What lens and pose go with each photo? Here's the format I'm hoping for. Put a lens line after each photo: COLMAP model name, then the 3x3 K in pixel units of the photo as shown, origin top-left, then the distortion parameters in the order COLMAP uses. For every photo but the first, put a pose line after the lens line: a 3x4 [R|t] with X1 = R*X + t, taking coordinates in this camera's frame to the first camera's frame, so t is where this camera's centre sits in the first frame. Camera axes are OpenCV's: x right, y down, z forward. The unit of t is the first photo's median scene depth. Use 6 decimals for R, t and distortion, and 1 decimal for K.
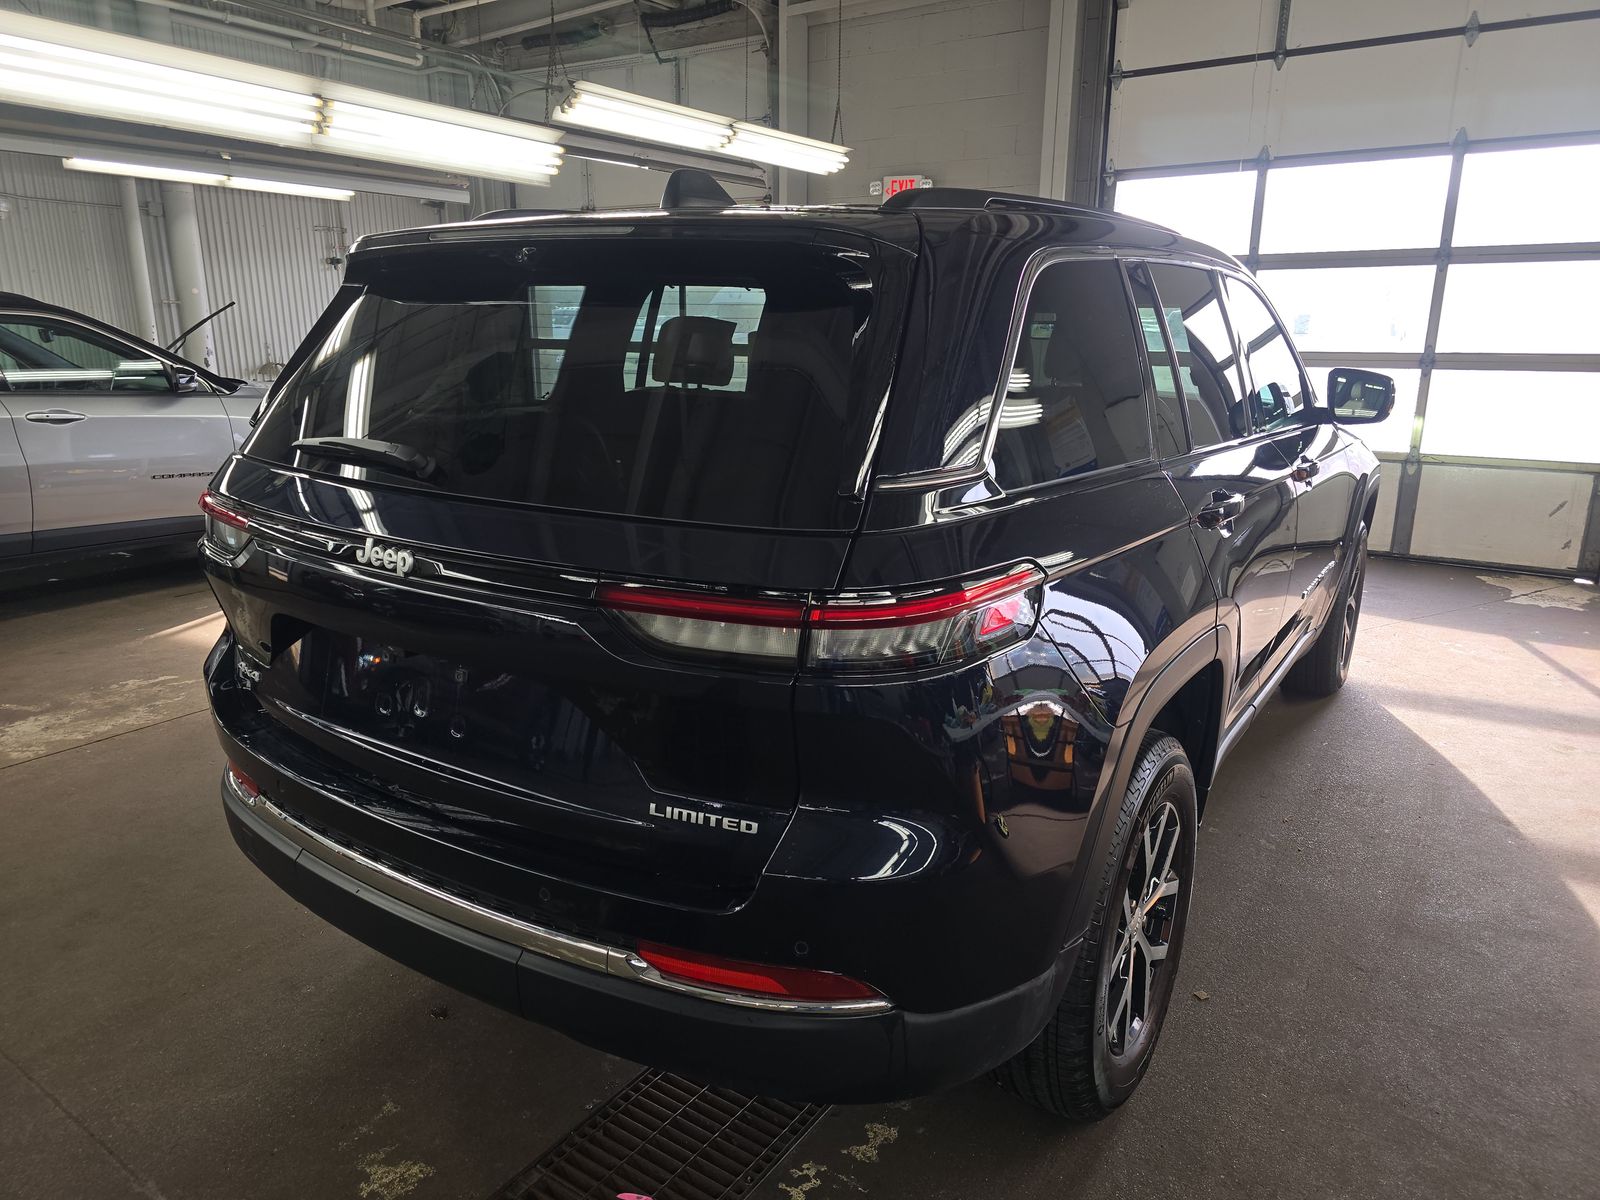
lens RADIAL K [[1065.0, 0, 782.6], [0, 1065.0, 609.5], [0, 0, 1]] dist [0.033145, -0.019136]
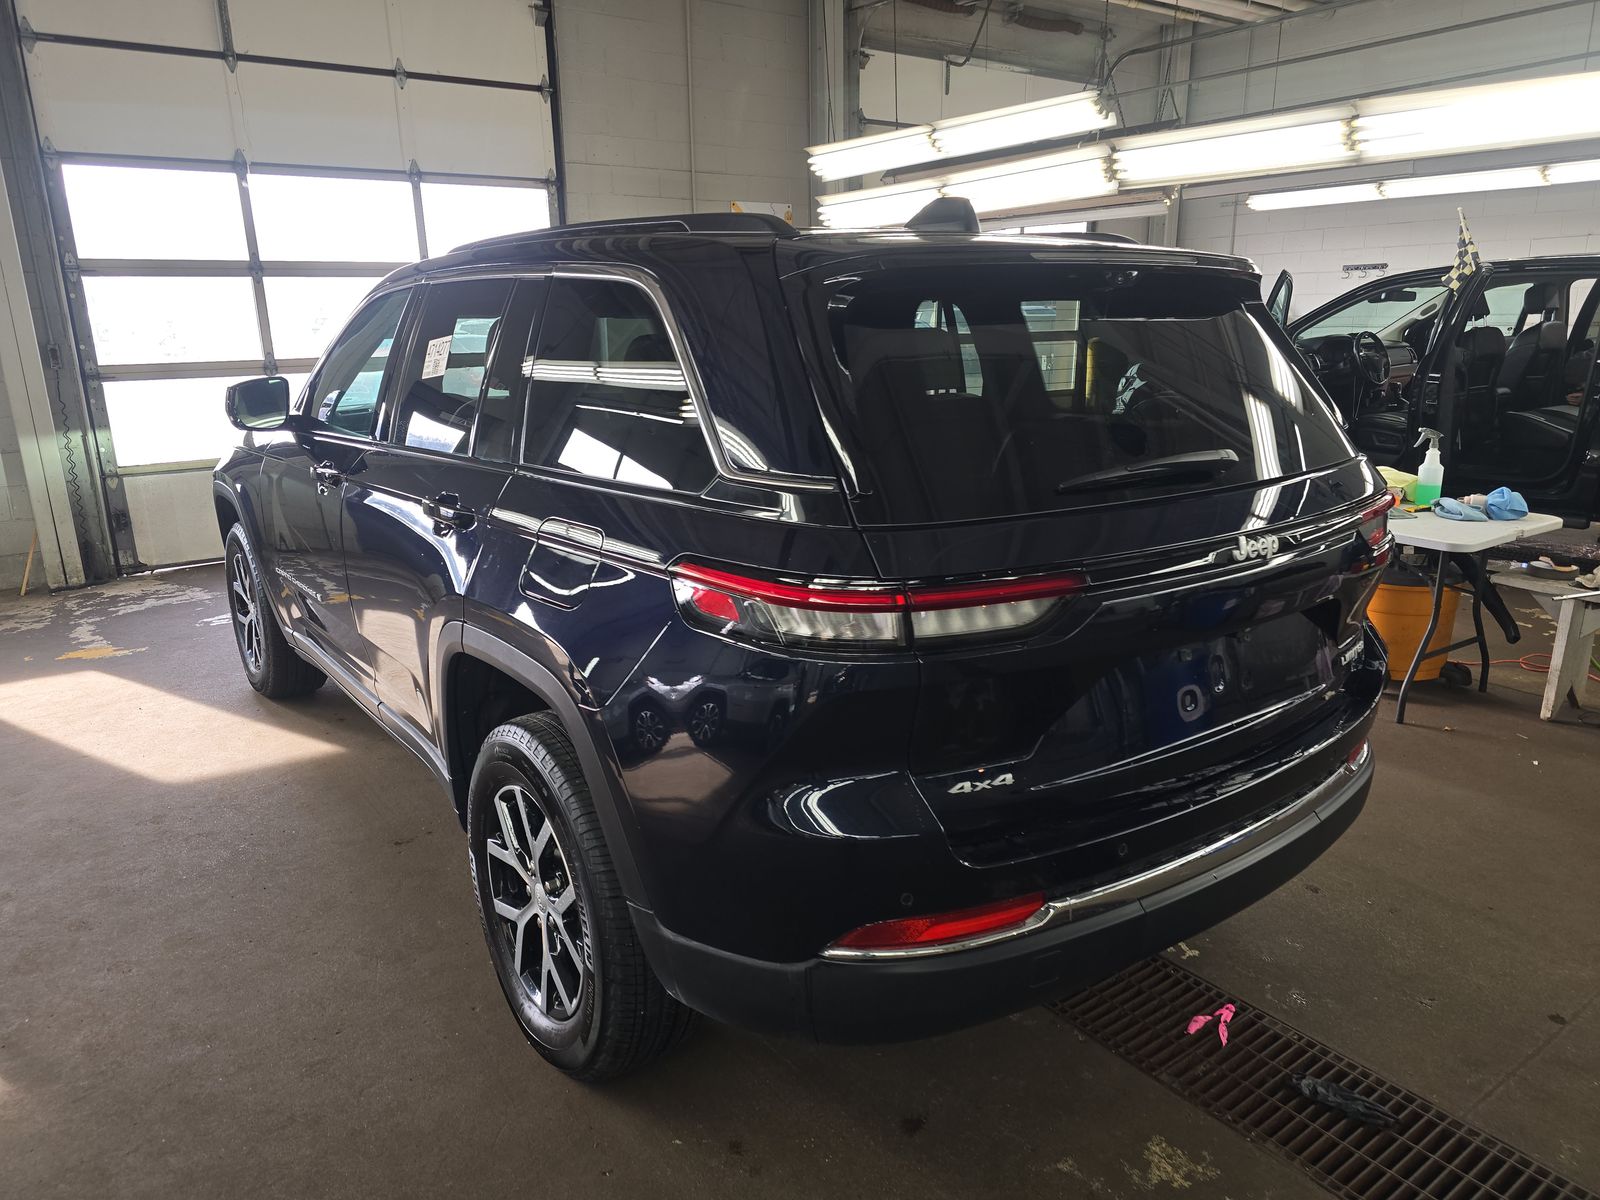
lens RADIAL K [[1071.8, 0, 796.9], [0, 1071.8, 671.7], [0, 0, 1]] dist [-0.036478, 0.001072]
pose [[0.319153, -0.303098, 0.897927, -0.948046], [0.257328, 0.939597, 0.225700, -0.186424], [-0.912098, 0.159029, 0.377871, 0.650333]]
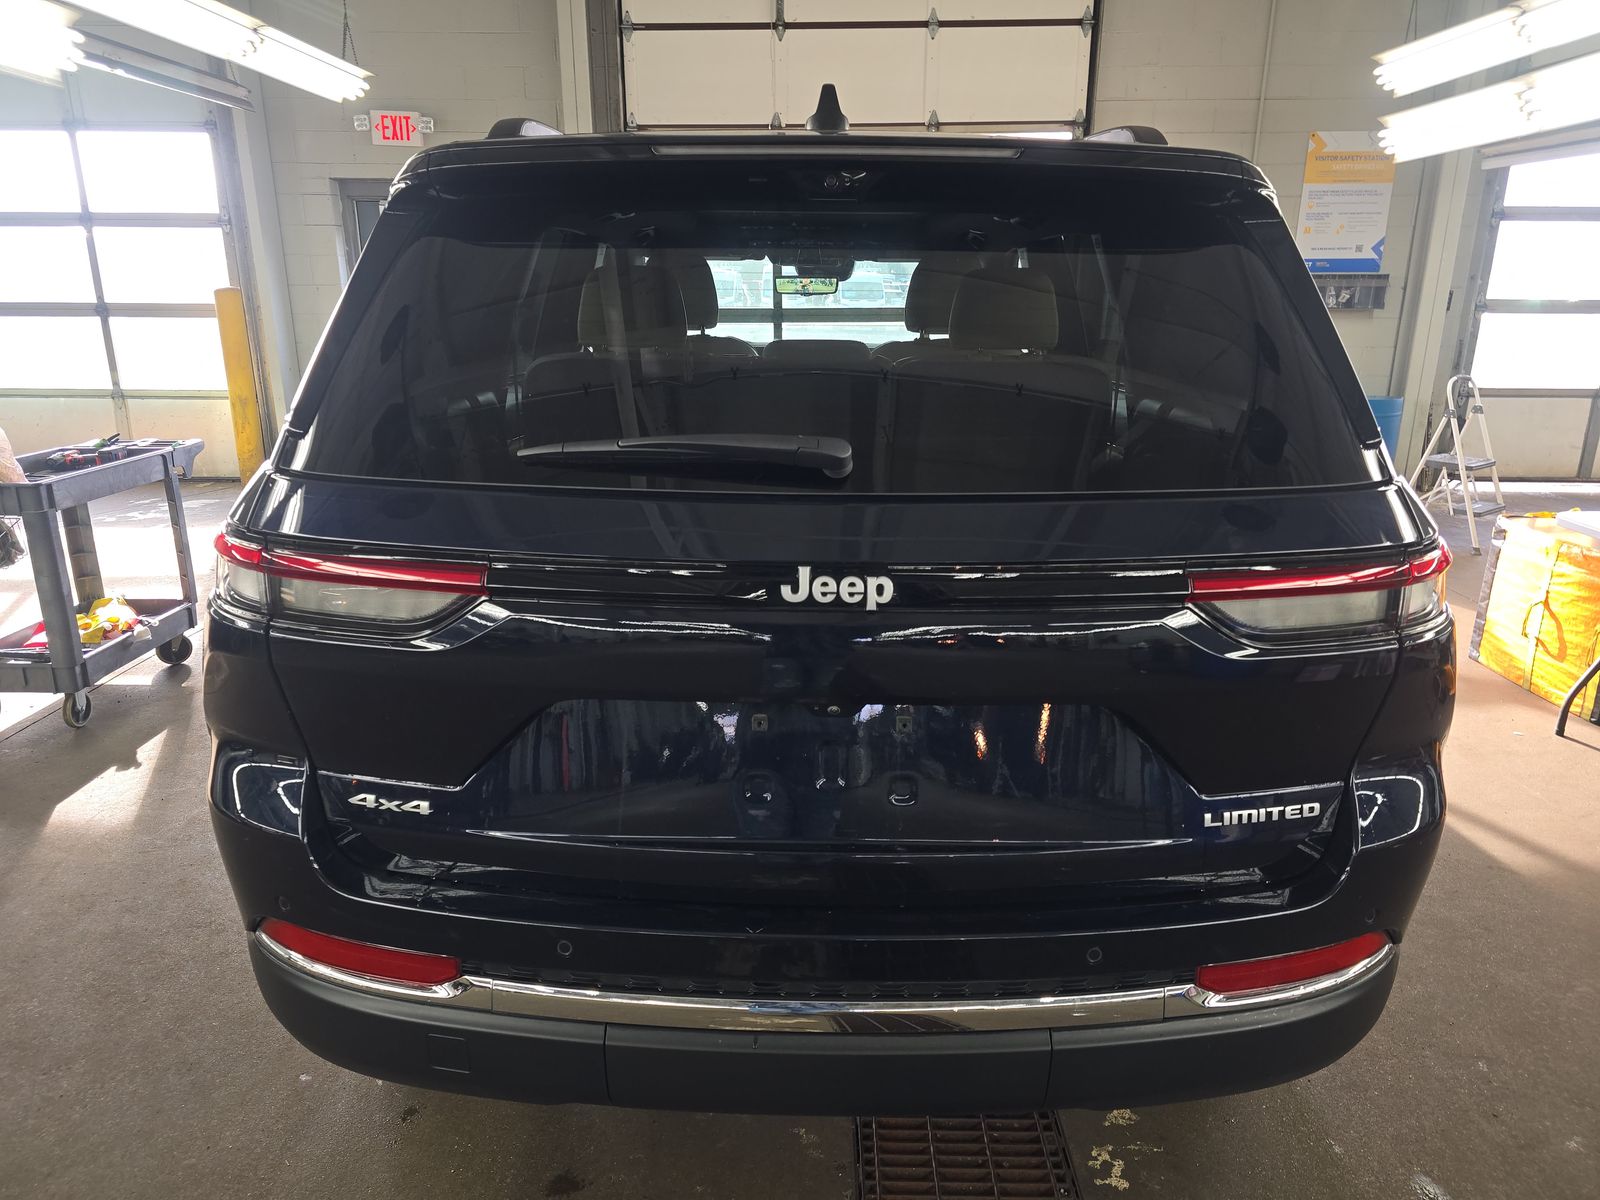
lens RADIAL K [[1063.5, 0, 795.8], [0, 1063.5, 609.0], [0, 0, 1]] dist [0.047591, -0.036775]
pose [[0.838807, -0.162741, 0.519537, -0.427628], [0.144320, 0.986605, 0.076037, -0.052249], [-0.524952, 0.011199, 0.851058, 0.212888]]
